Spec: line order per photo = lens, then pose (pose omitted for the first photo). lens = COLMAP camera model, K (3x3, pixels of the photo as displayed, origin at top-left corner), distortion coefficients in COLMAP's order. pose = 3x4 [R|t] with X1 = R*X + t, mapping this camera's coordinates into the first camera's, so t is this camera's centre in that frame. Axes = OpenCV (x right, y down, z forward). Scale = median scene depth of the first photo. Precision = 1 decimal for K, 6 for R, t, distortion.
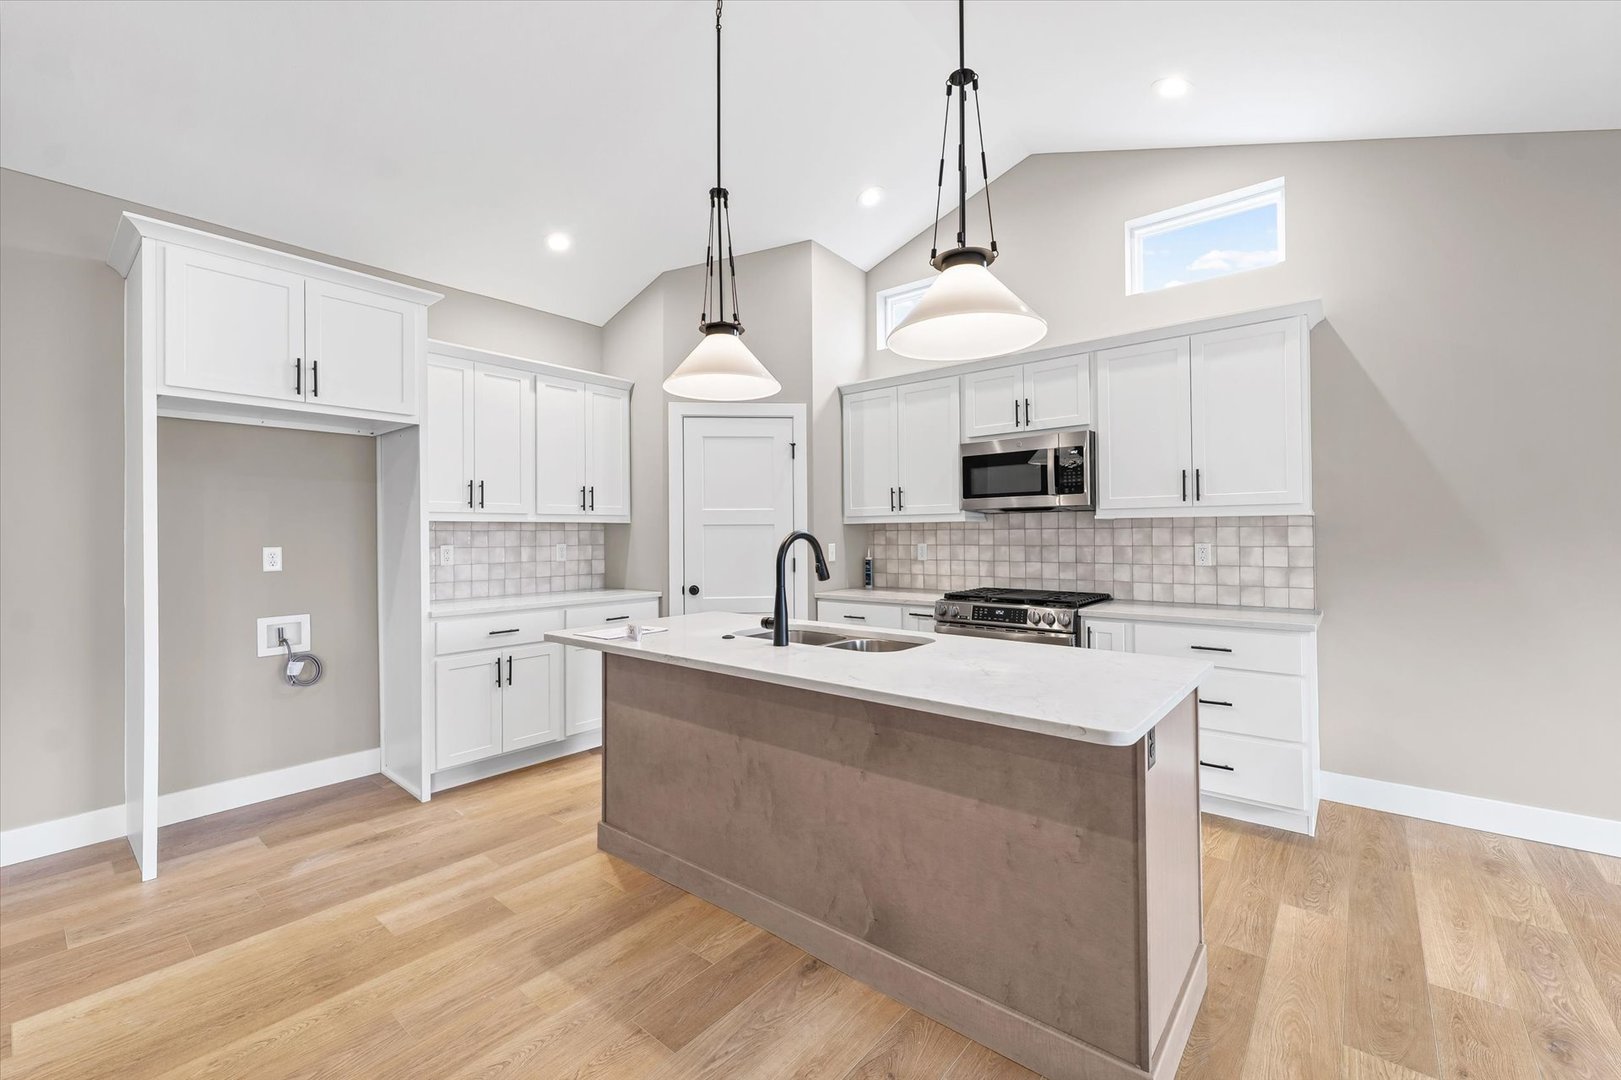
lens RADIAL K [[666.1, 0, 810.3], [0, 666.1, 531.7], [0, 0, 1]] dist [0.000514, 0.000141]
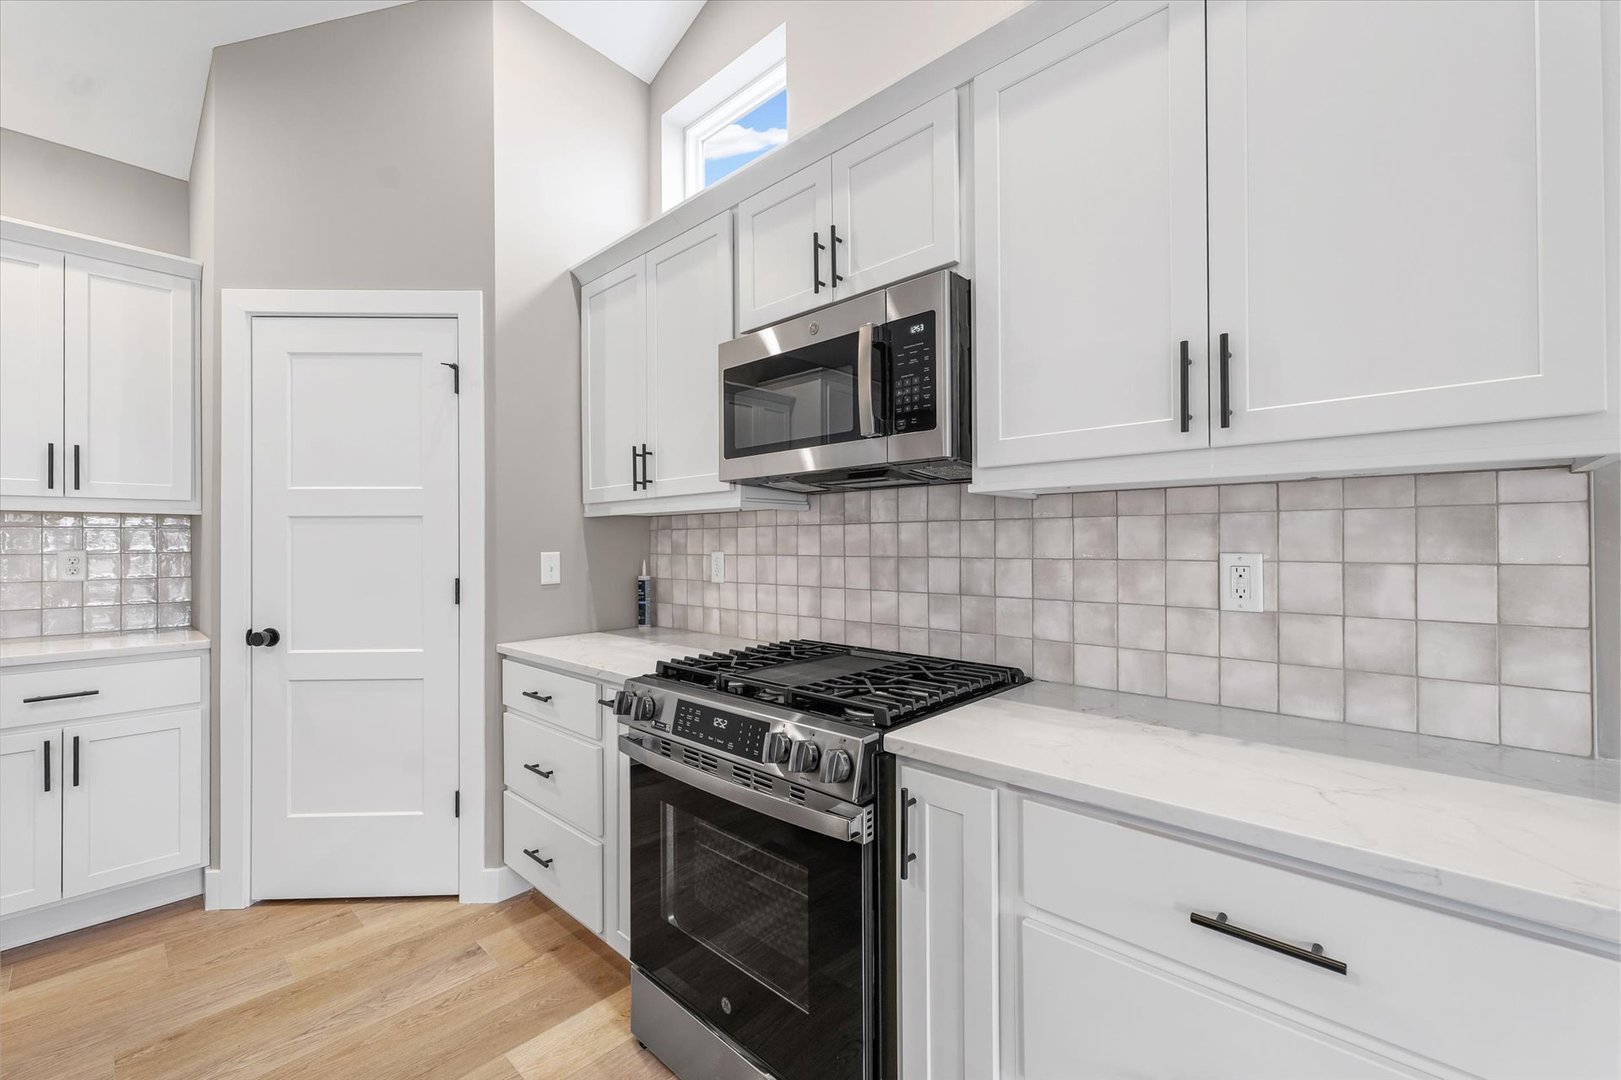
lens RADIAL K [[663.1, 0, 810.5], [0, 663.1, 545.1], [0, 0, 1]] dist [0.001901, 0.000098]
pose [[0.998603, 0.001598, -0.052814, 0.319935], [-0.001165, 0.999965, 0.008225, 0.008384], [0.052826, -0.008152, 0.998570, 0.535414]]
